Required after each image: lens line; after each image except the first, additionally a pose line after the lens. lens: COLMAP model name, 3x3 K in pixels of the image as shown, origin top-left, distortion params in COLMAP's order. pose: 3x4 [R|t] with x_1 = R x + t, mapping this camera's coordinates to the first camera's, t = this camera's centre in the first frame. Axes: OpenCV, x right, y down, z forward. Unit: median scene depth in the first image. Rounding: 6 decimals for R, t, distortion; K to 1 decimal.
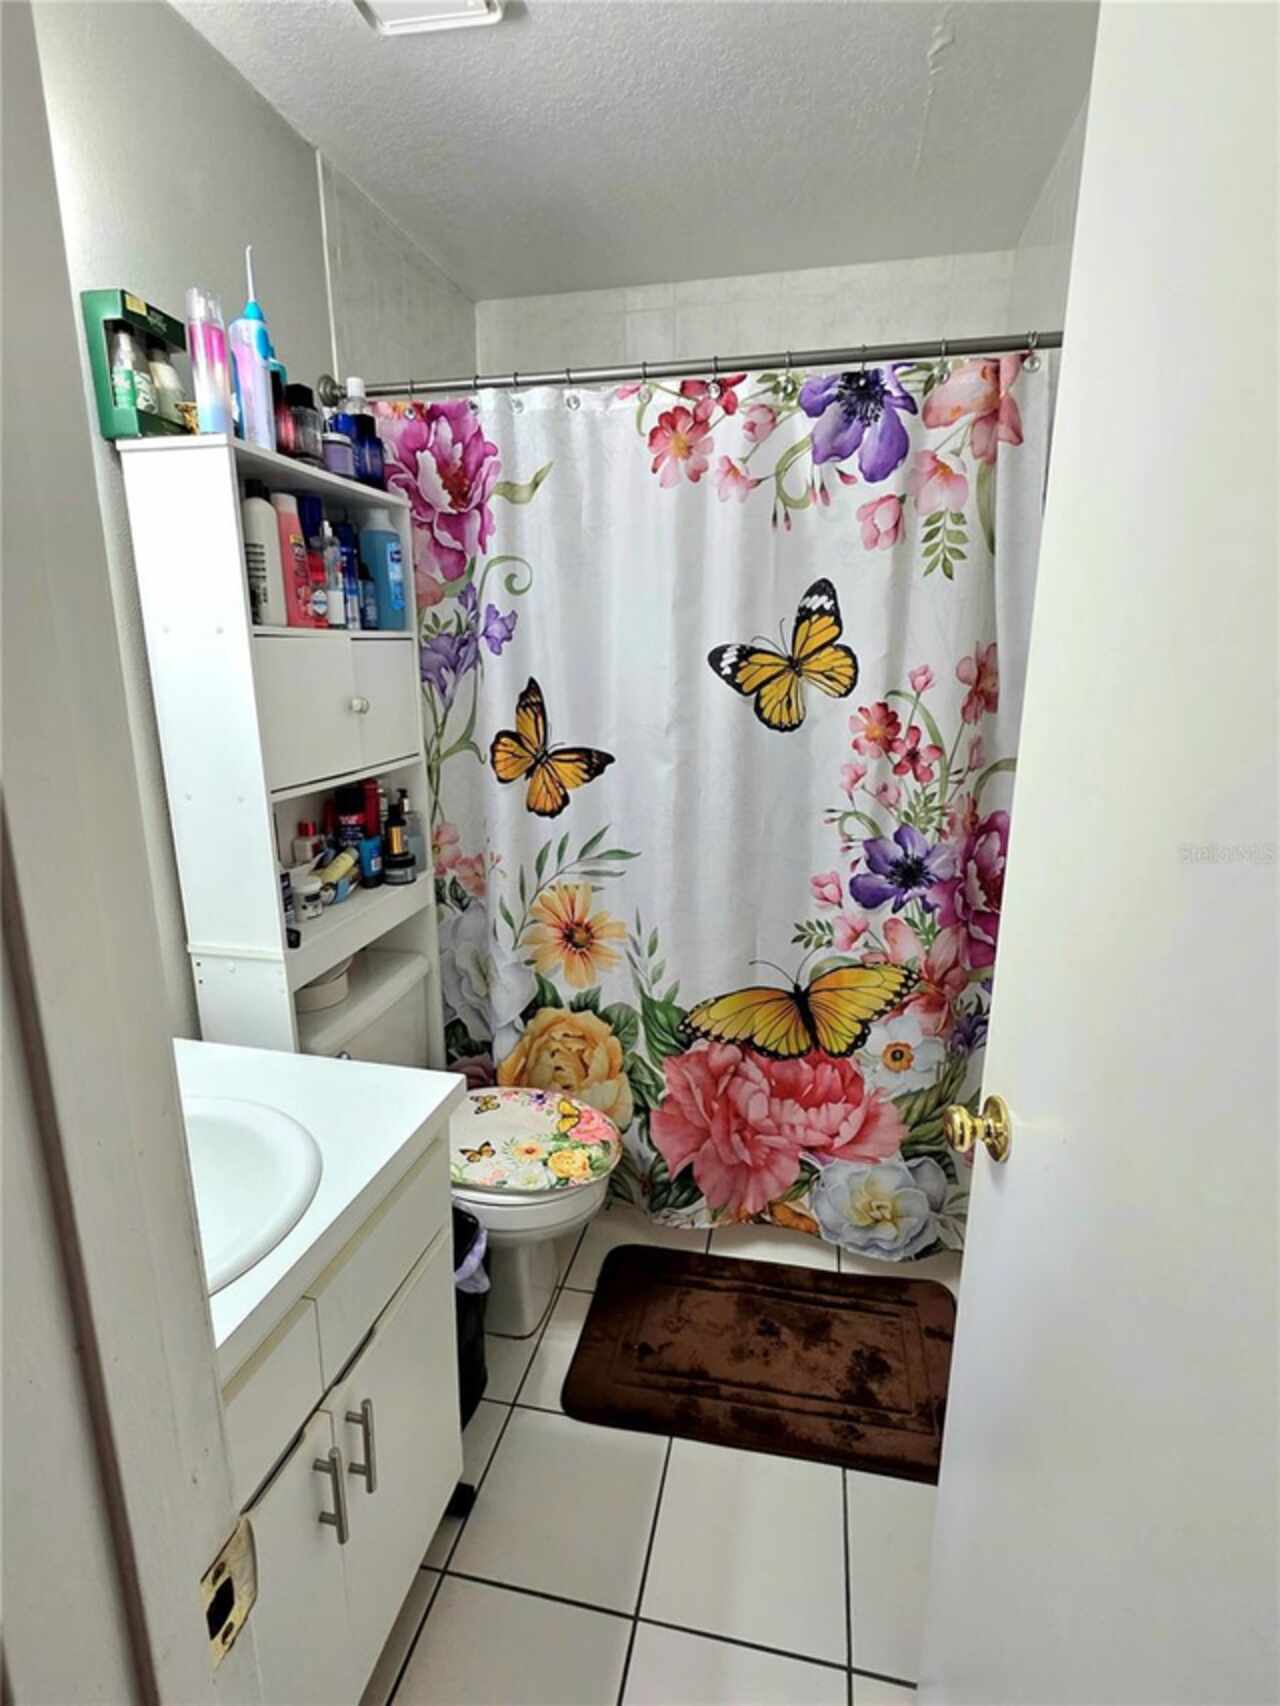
lens RADIAL K [[836.4, 0, 641.6], [0, 836.4, 851.7], [0, 0, 1]] dist [0.000544, 0.001332]
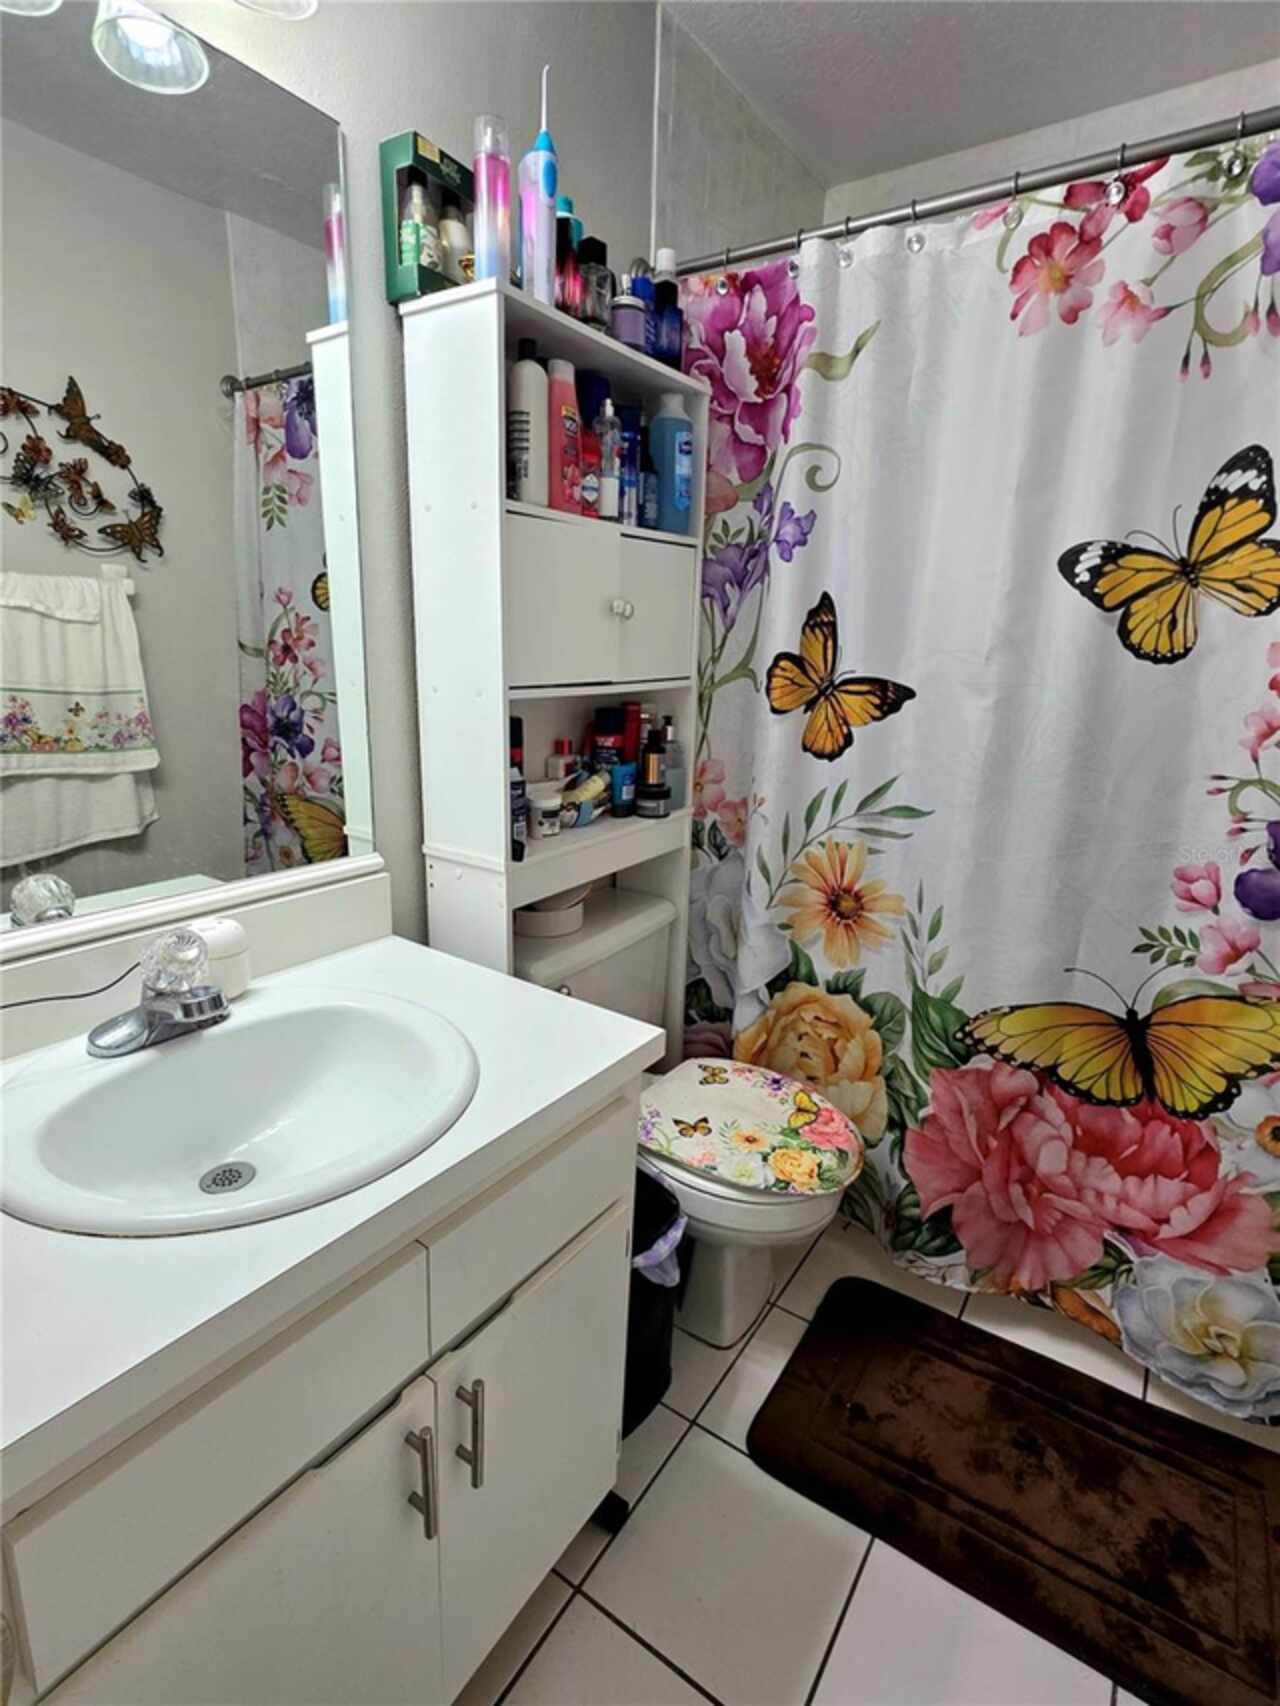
lens RADIAL K [[836.4, 0, 642.1], [0, 836.4, 852.8], [0, 0, 1]] dist [0.000544, 0.001332]
pose [[0.925972, 0.120946, -0.357698, 0.033426], [-0.115203, 0.992637, 0.037408, 0.046029], [0.359589, 0.006569, 0.933088, 0.156492]]
